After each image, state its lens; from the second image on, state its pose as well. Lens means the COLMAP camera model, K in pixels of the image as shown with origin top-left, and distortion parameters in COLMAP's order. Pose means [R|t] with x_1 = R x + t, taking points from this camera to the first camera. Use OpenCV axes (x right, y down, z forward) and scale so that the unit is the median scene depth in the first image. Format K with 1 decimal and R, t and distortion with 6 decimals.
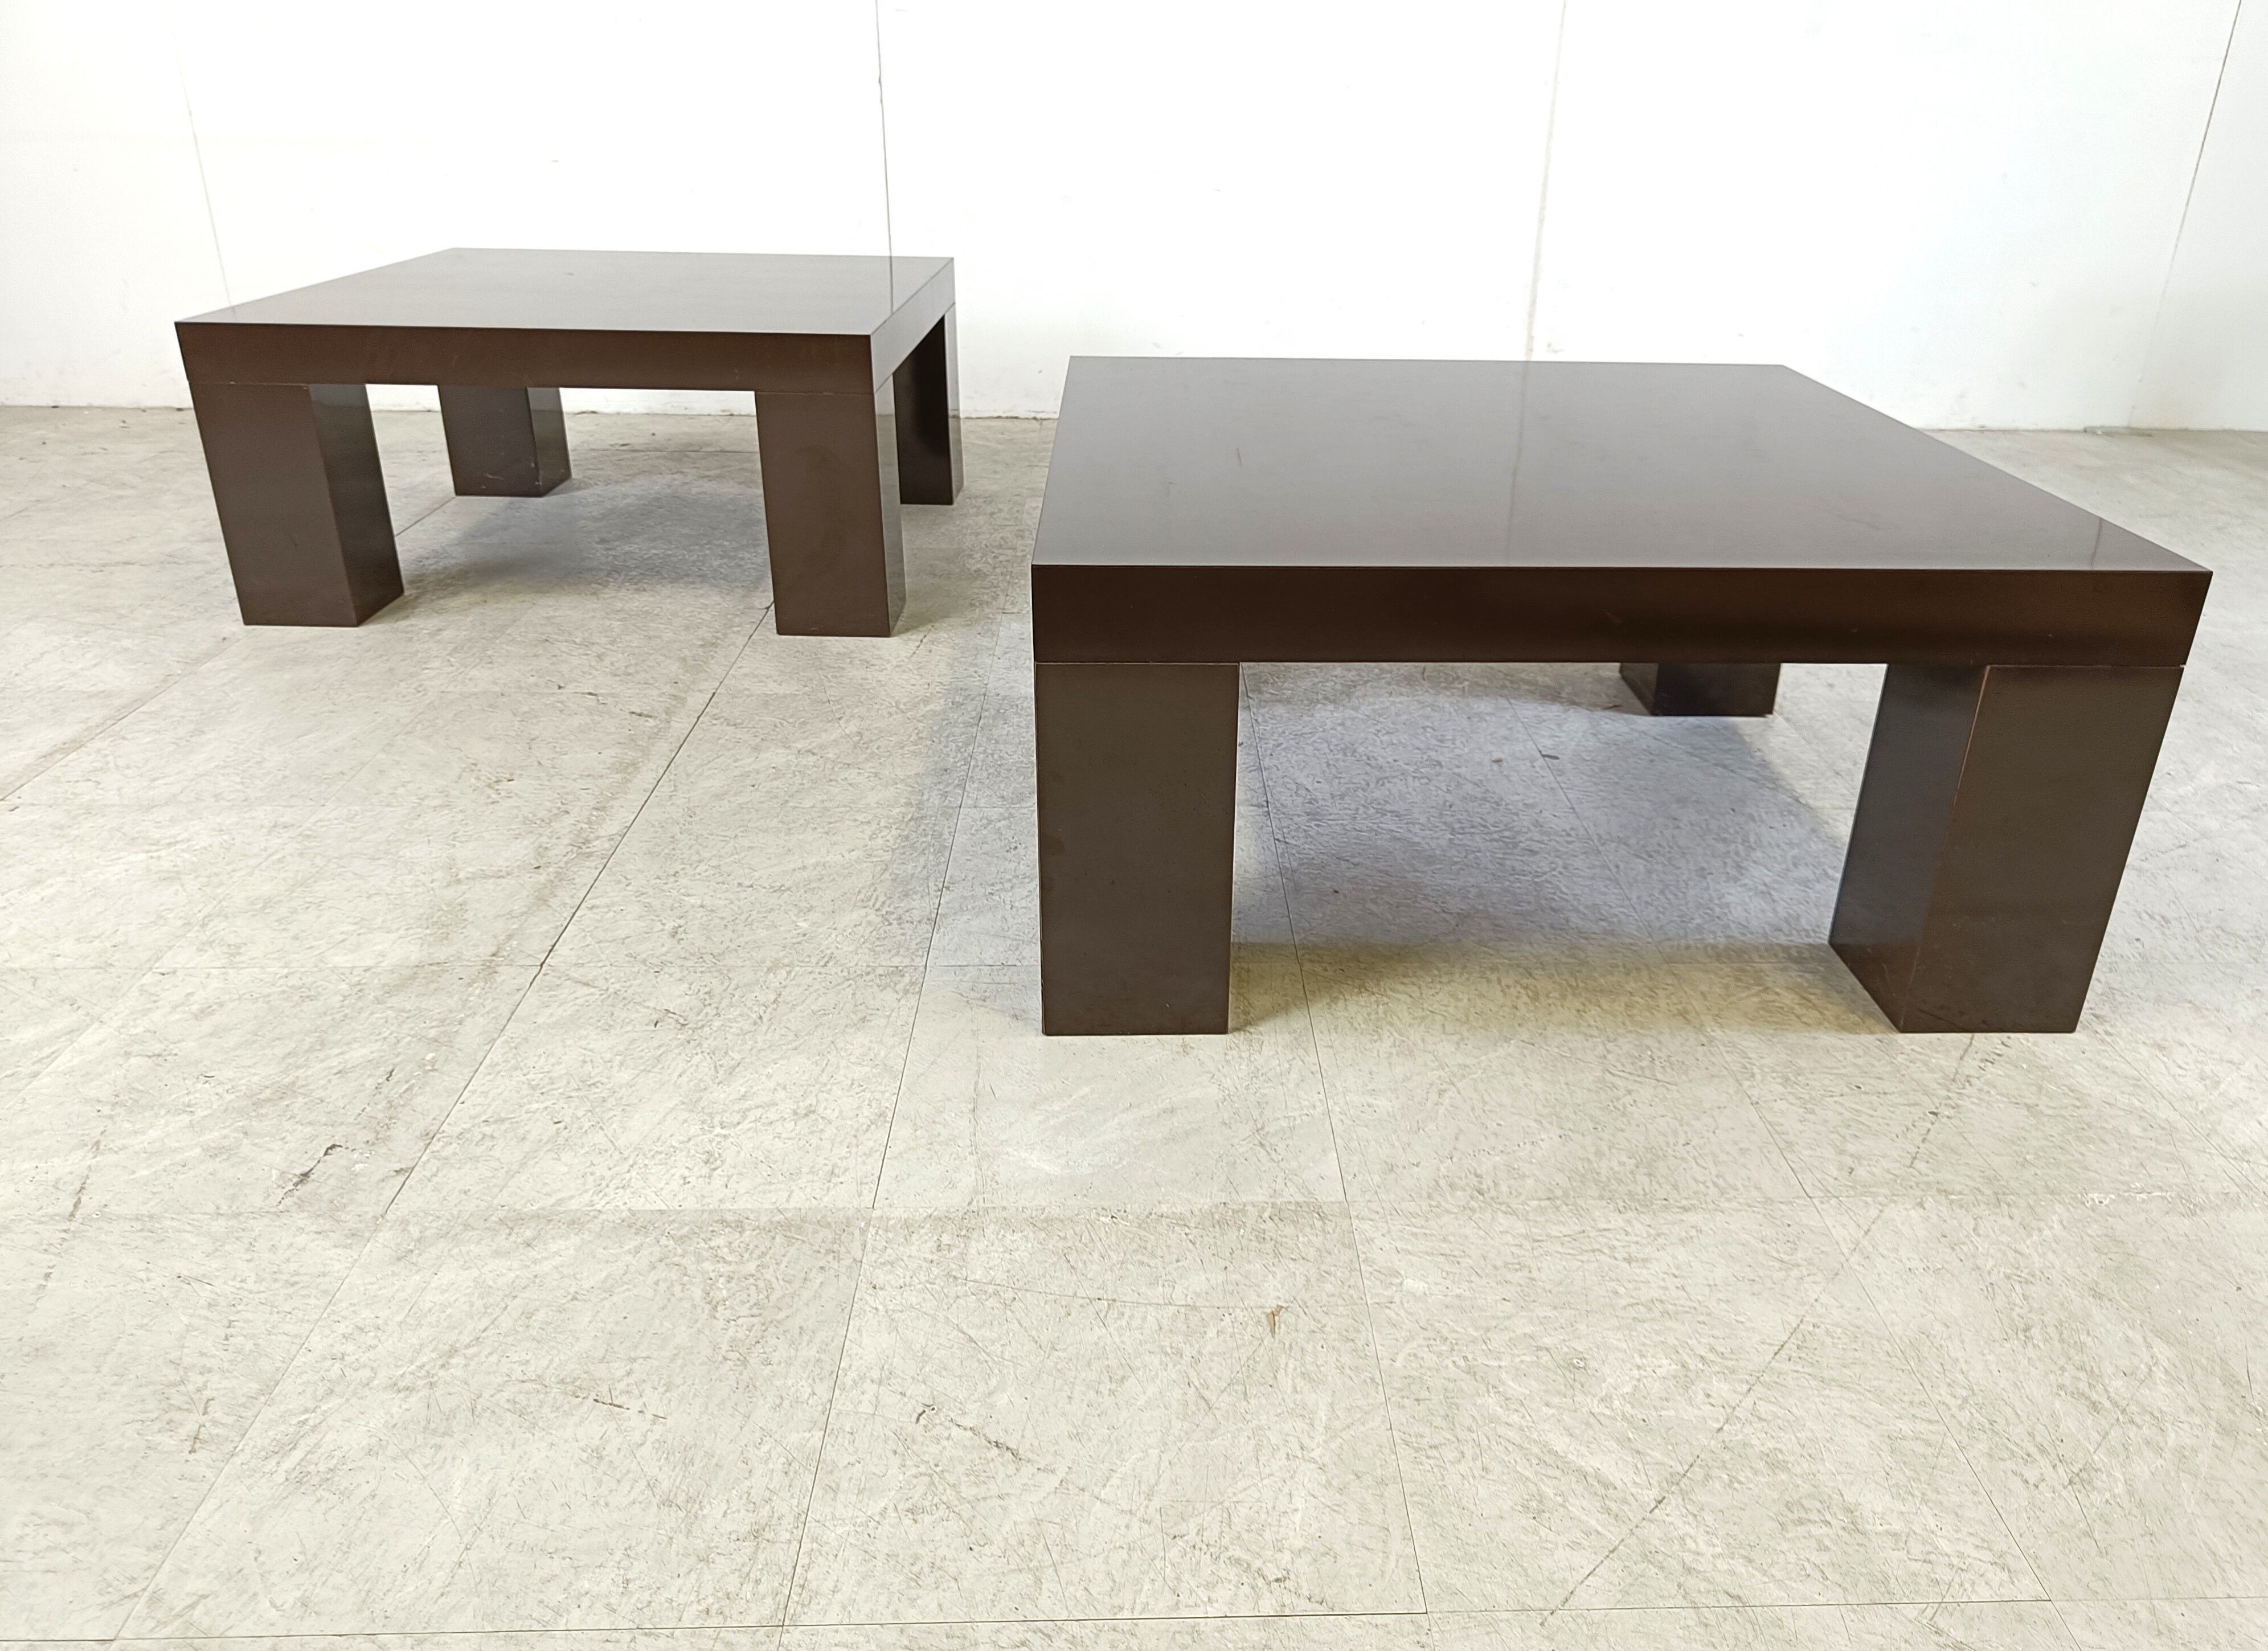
lens RADIAL K [[1620.4, 0, 1202.1], [0, 1620.4, 806.1], [0, 0, 1]] dist [0.001509, 0.003296]
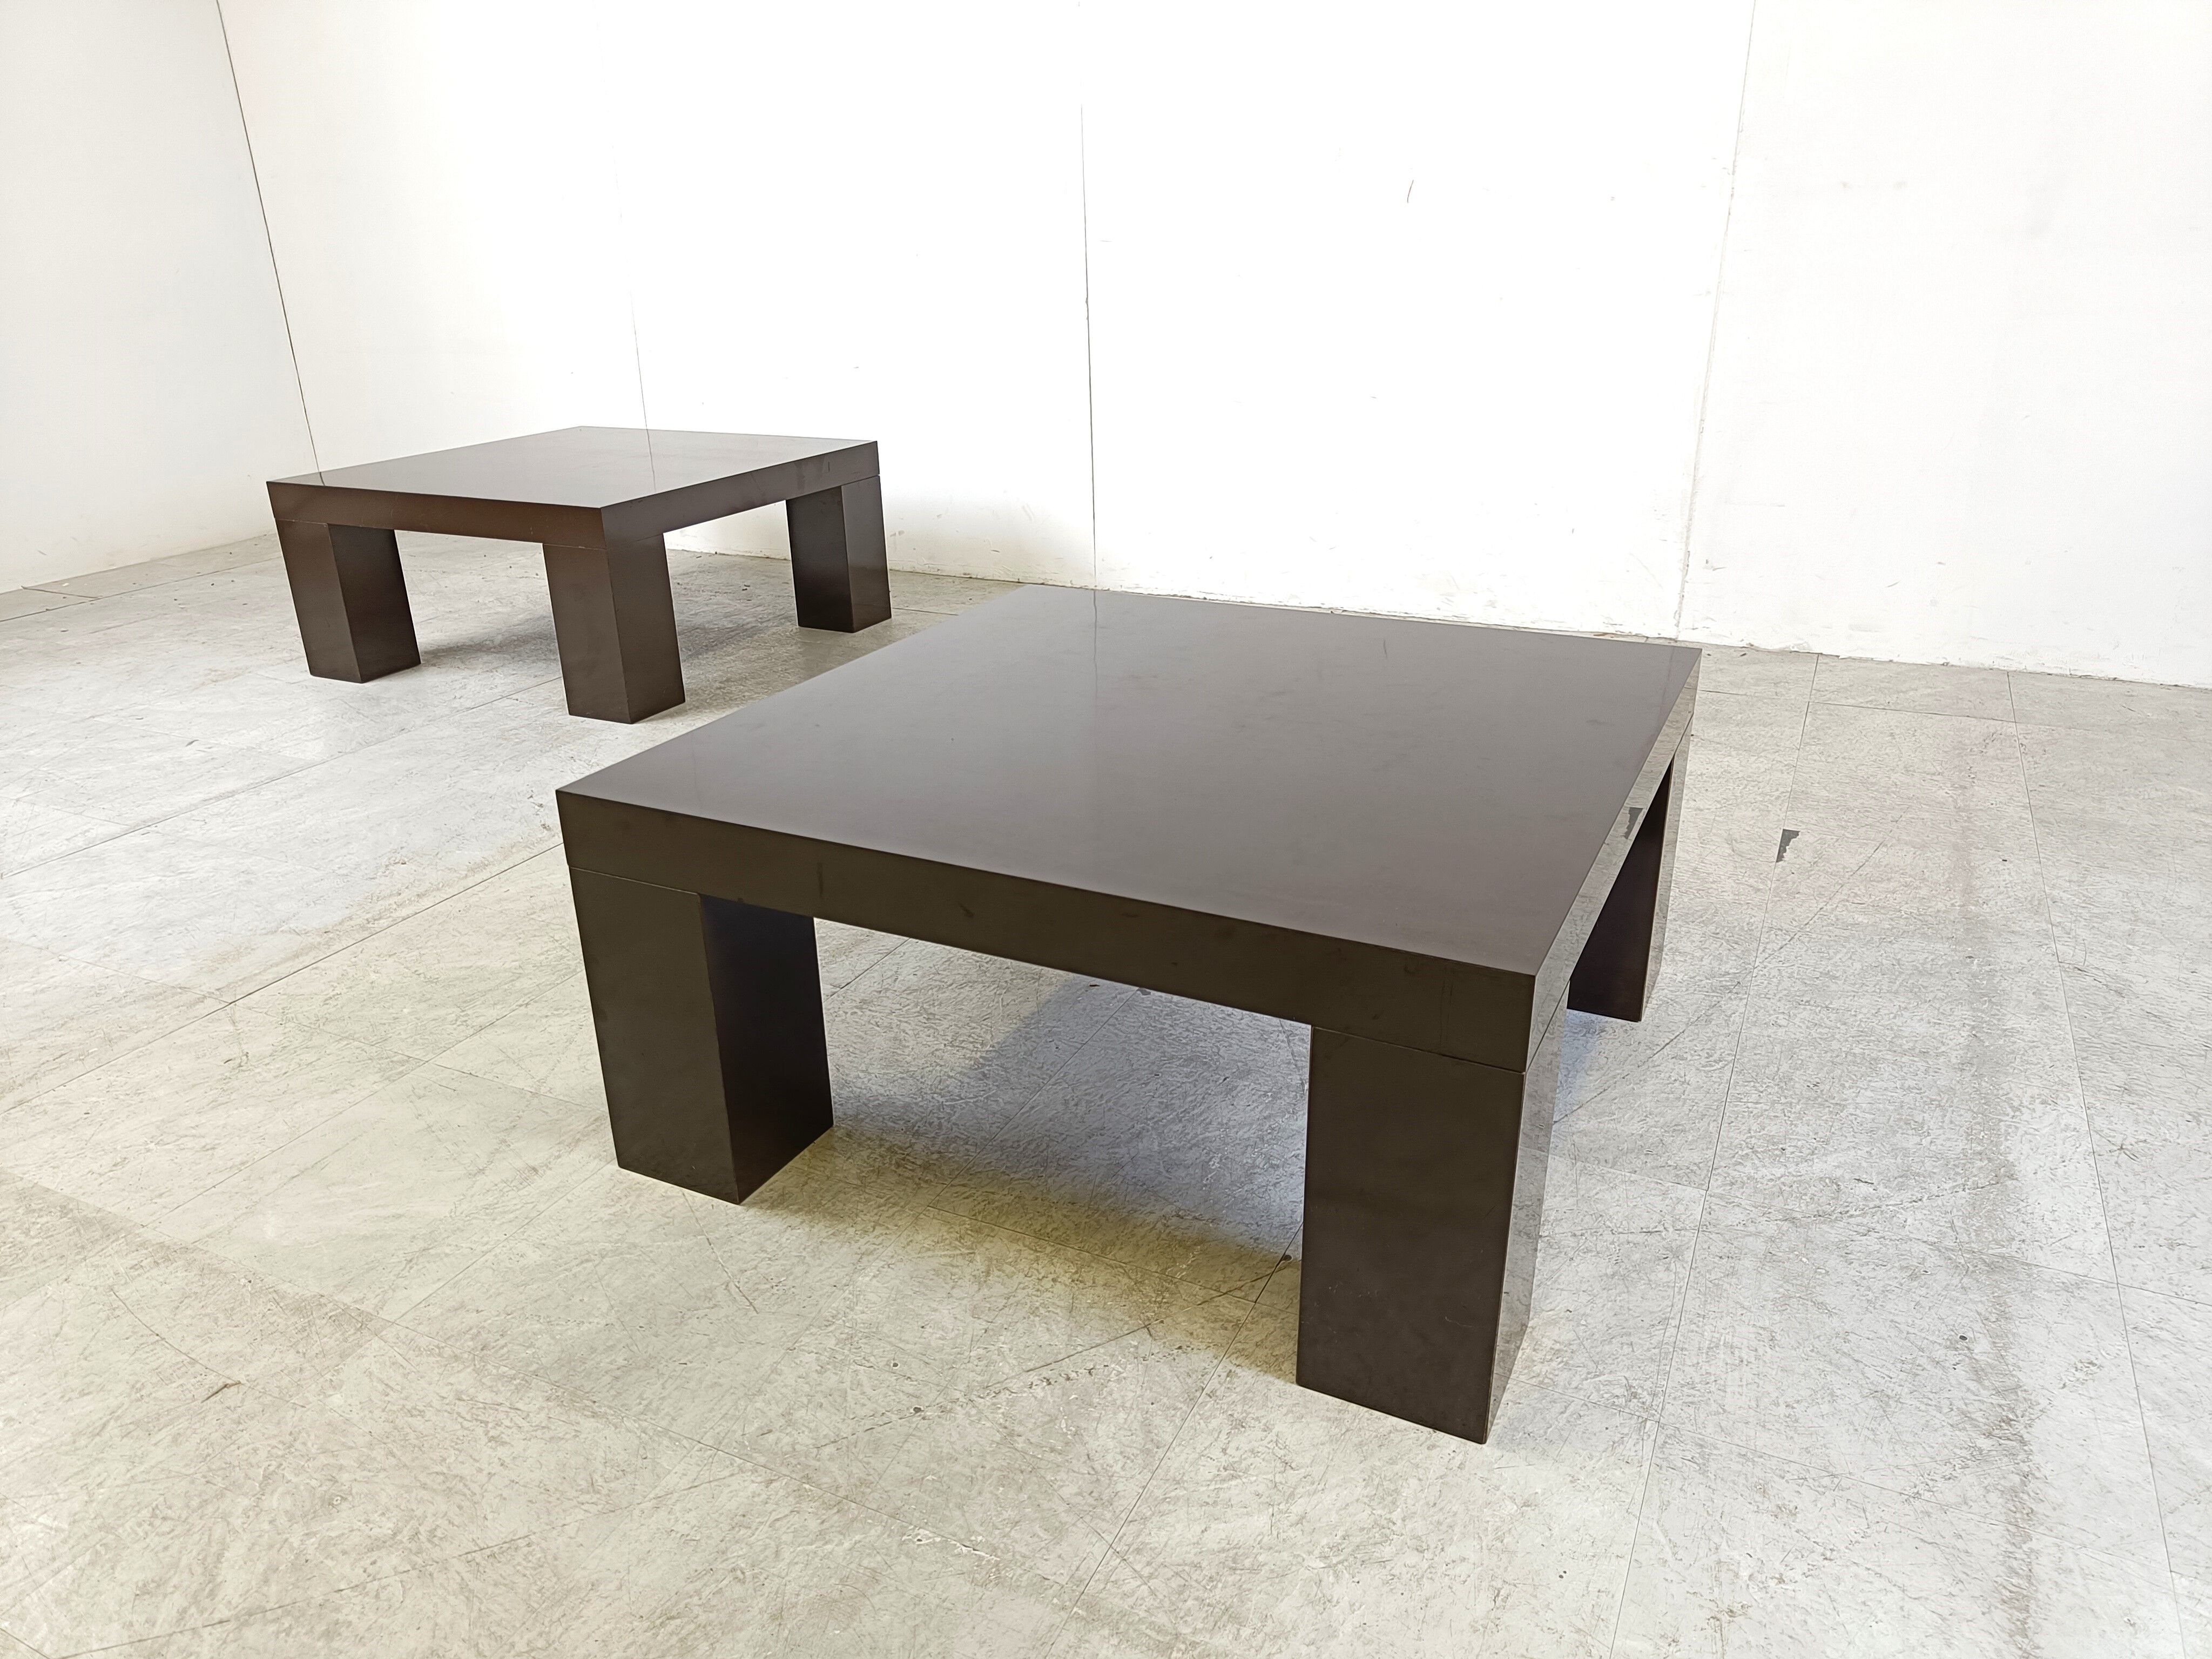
lens RADIAL K [[1538.1, 0, 1107.6], [0, 1538.1, 826.1], [0, 0, 1]] dist [0.007190, -0.001176]
pose [[0.881374, 0.141015, -0.450883, 1.032976], [-0.164227, 0.986343, -0.012544, -0.197328], [0.442956, 0.085103, 0.892495, 0.173503]]
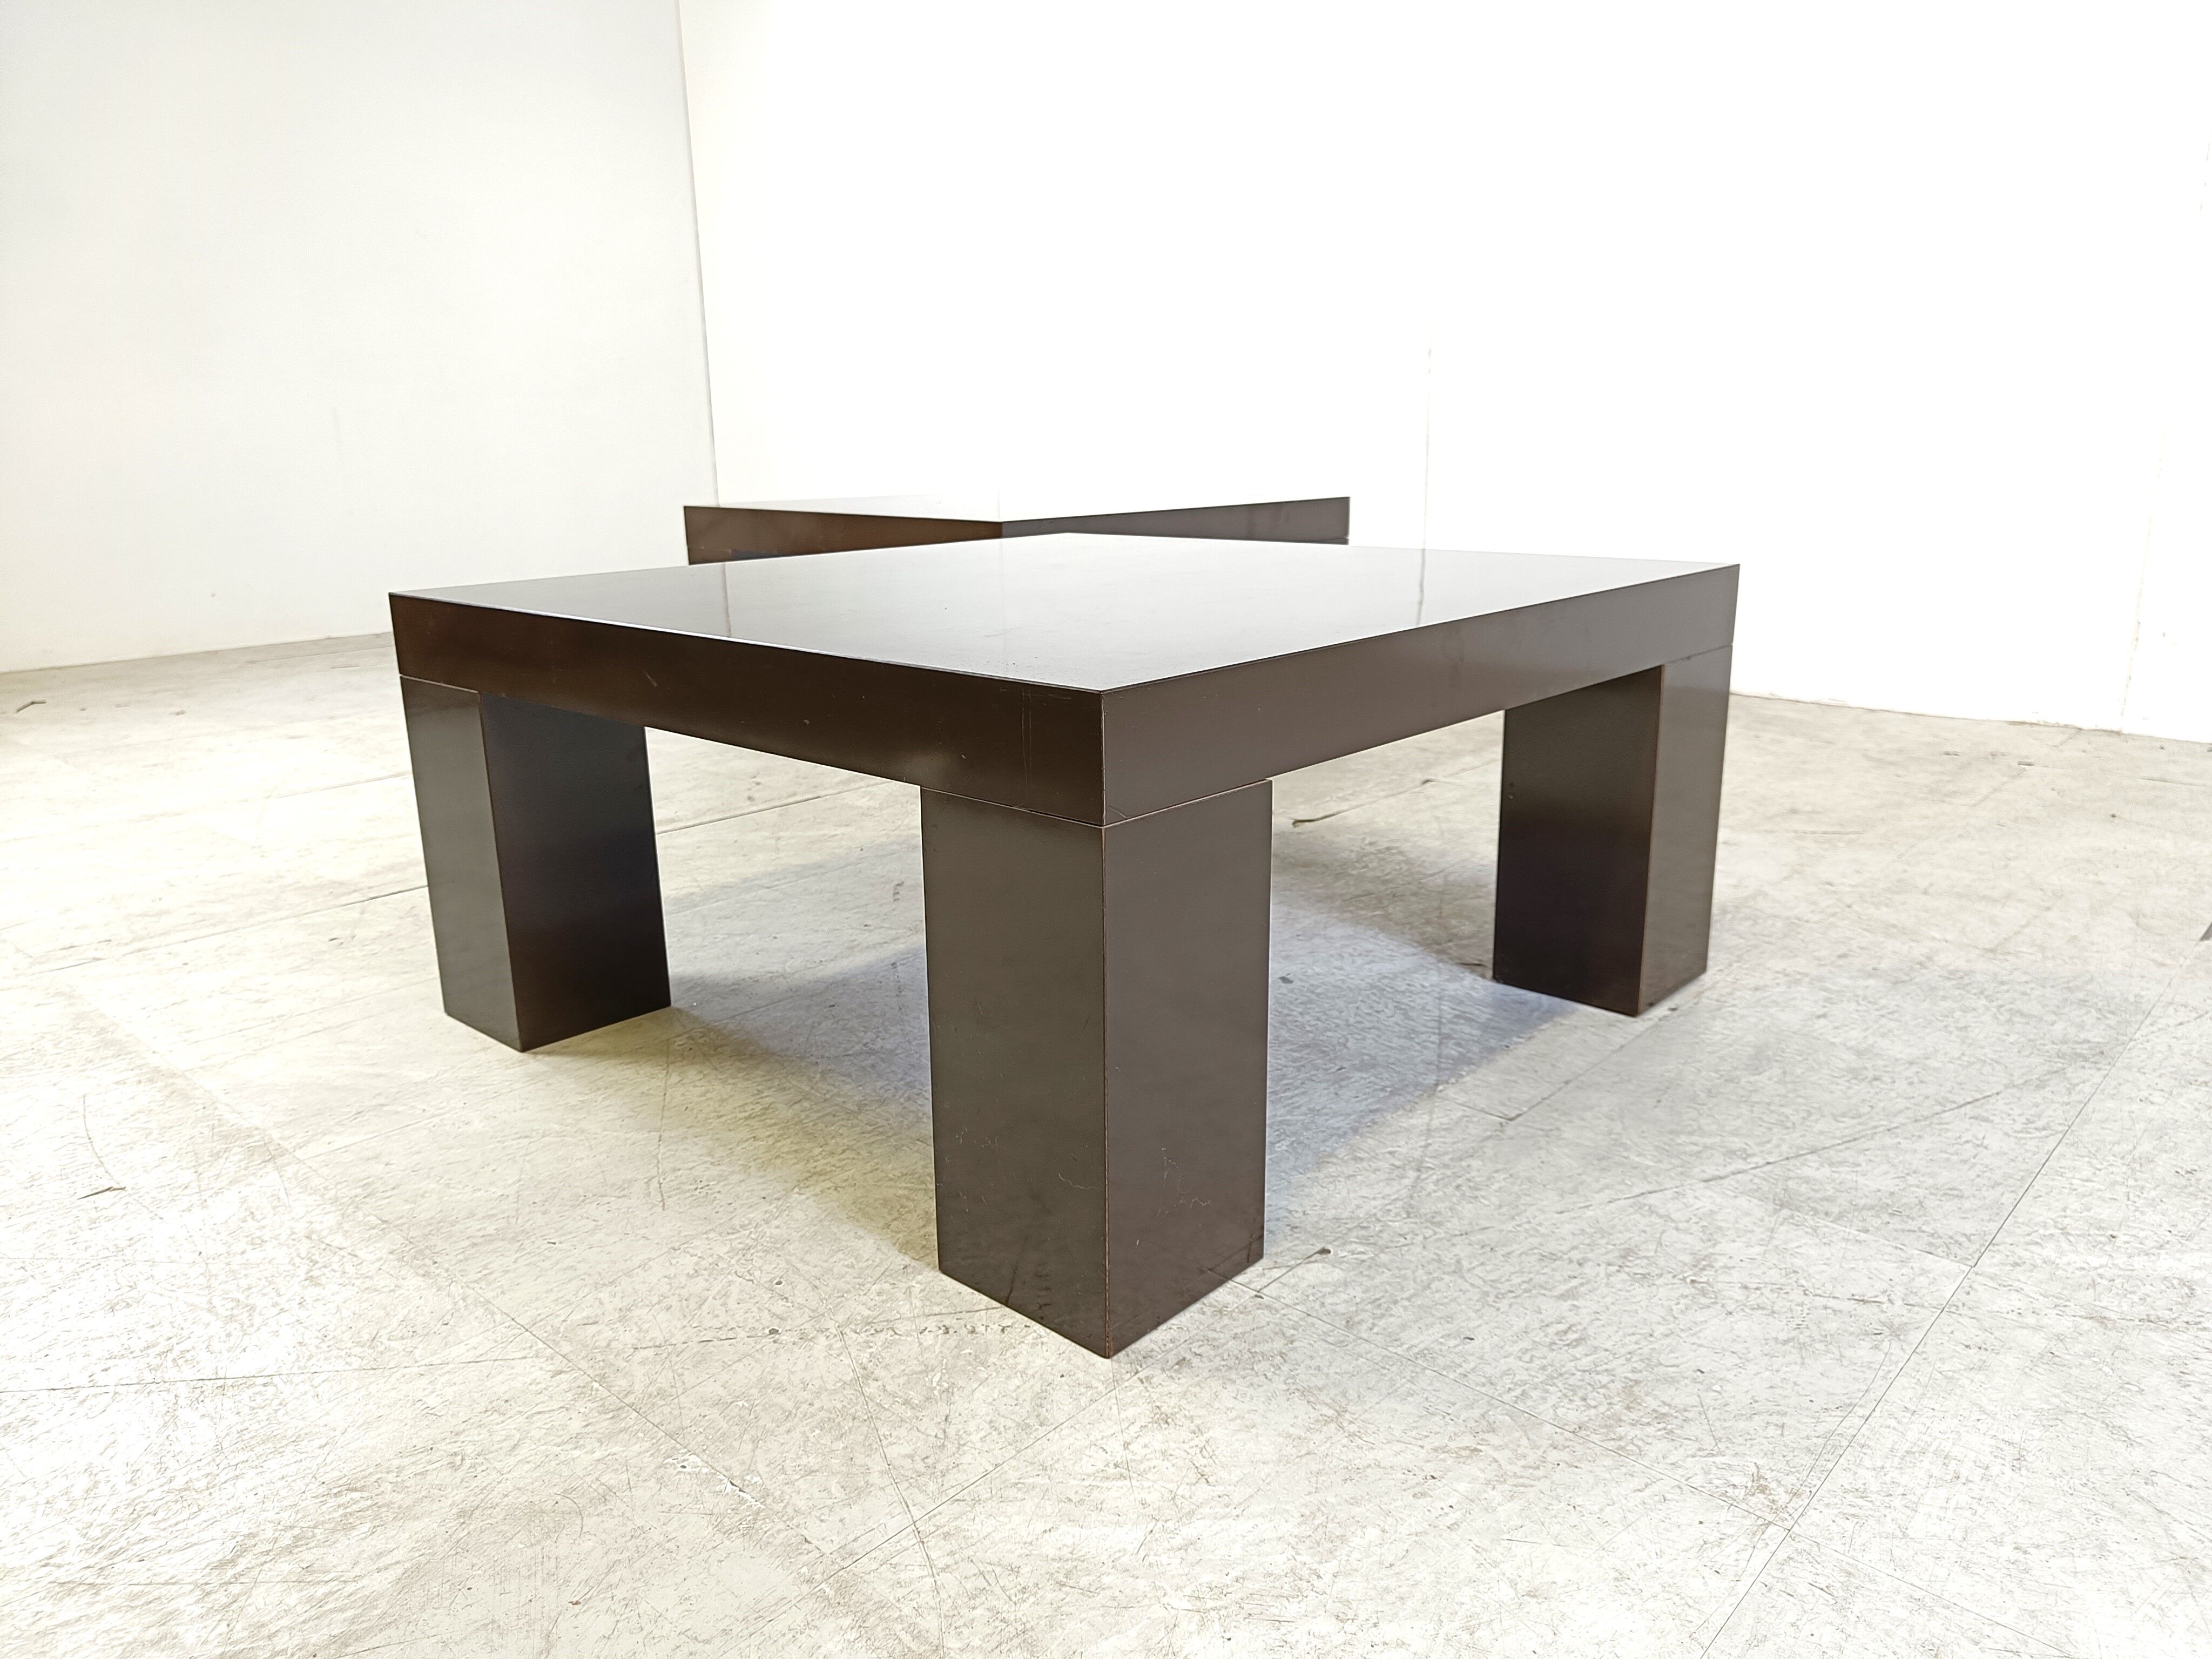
lens RADIAL K [[1538.1, 0, 1116.4], [0, 1538.1, 852.9], [0, 0, 1]] dist [0.007190, -0.001176]
pose [[0.714981, 0.159186, -0.680780, 1.150462], [-0.267869, 0.961801, -0.056429, -0.042261], [0.645793, 0.222706, 0.730311, 0.553857]]
